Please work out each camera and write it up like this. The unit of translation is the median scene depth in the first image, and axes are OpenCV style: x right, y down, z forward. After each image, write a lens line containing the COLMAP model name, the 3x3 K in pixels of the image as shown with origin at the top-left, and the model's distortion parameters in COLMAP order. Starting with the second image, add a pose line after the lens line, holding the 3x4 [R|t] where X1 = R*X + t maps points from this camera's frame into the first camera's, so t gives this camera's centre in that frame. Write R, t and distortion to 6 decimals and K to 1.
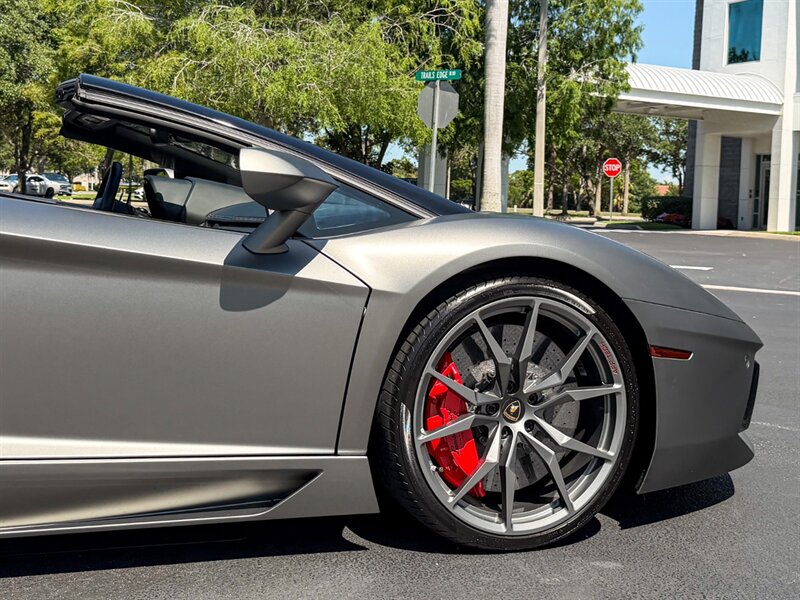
lens RADIAL K [[1023.2, 0, 420.0], [0, 1023.2, 227.2], [0, 0, 1]] dist [0.216905, -0.525359]
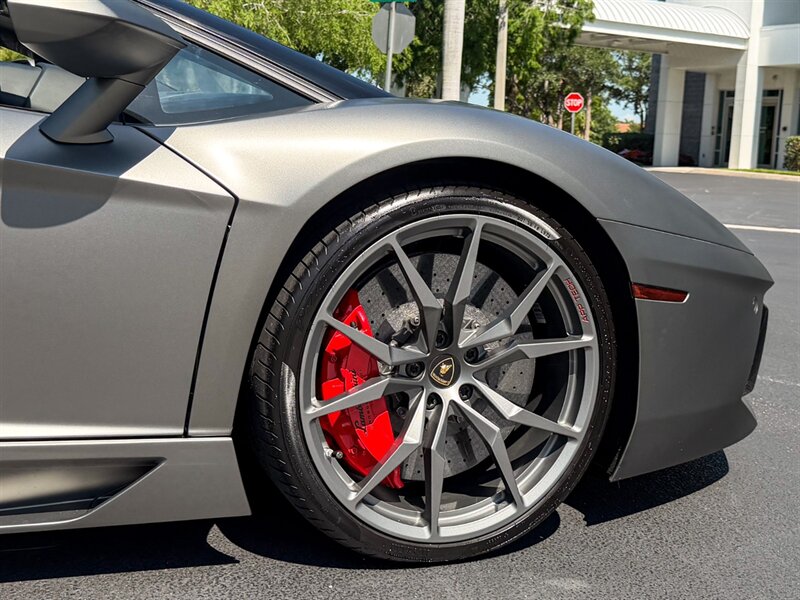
lens RADIAL K [[1026.4, 0, 400.9], [0, 1026.4, 224.2], [0, 0, 1]] dist [0.202974, -0.518863]
pose [[0.999729, 0.009995, 0.021041, 0.042874], [-0.011216, 0.998210, 0.058751, 0.031798], [-0.020416, -0.058971, 0.998051, 0.277779]]
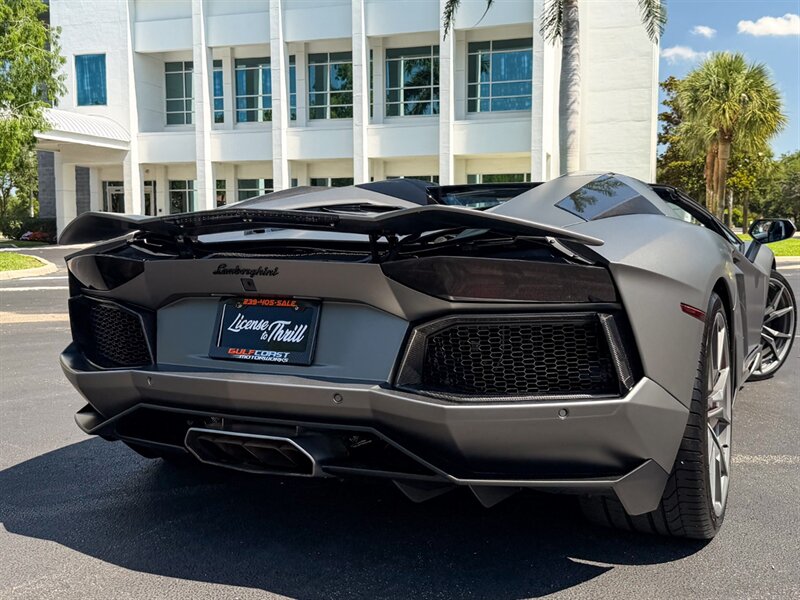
lens RADIAL K [[848.7, 0, 402.2], [0, 848.7, 282.7], [0, 0, 1]] dist [0.189064, -0.424747]
pose [[0.740313, -0.082997, 0.667119, -1.825746], [0.047711, 0.996334, 0.071009, -0.101937], [-0.670567, -0.020740, 0.741559, 0.056299]]
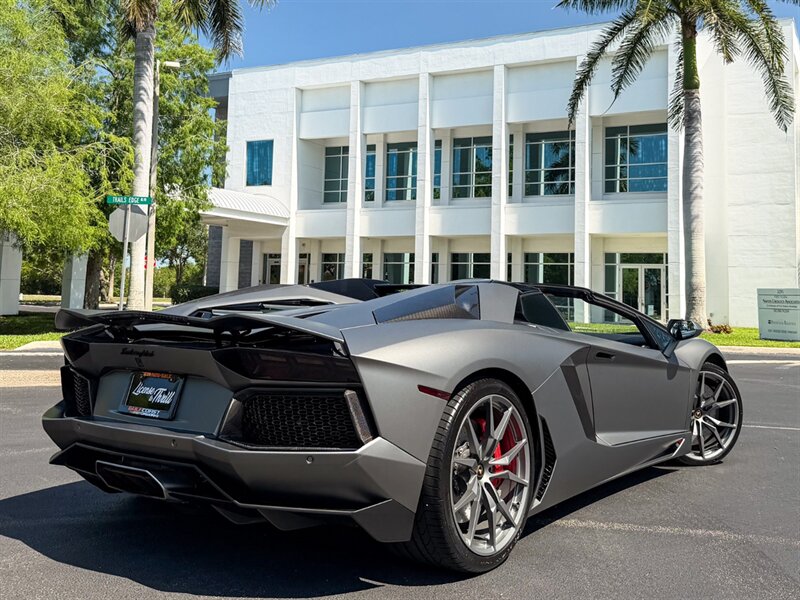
lens RADIAL K [[849.2, 0, 428.1], [0, 849.2, 208.2], [0, 0, 1]] dist [0.203566, -0.474634]
pose [[0.837550, 0.040445, 0.544861, -1.717730], [0.020680, 0.994195, -0.105587, -0.129290], [-0.545969, 0.099703, 0.831852, -0.536050]]
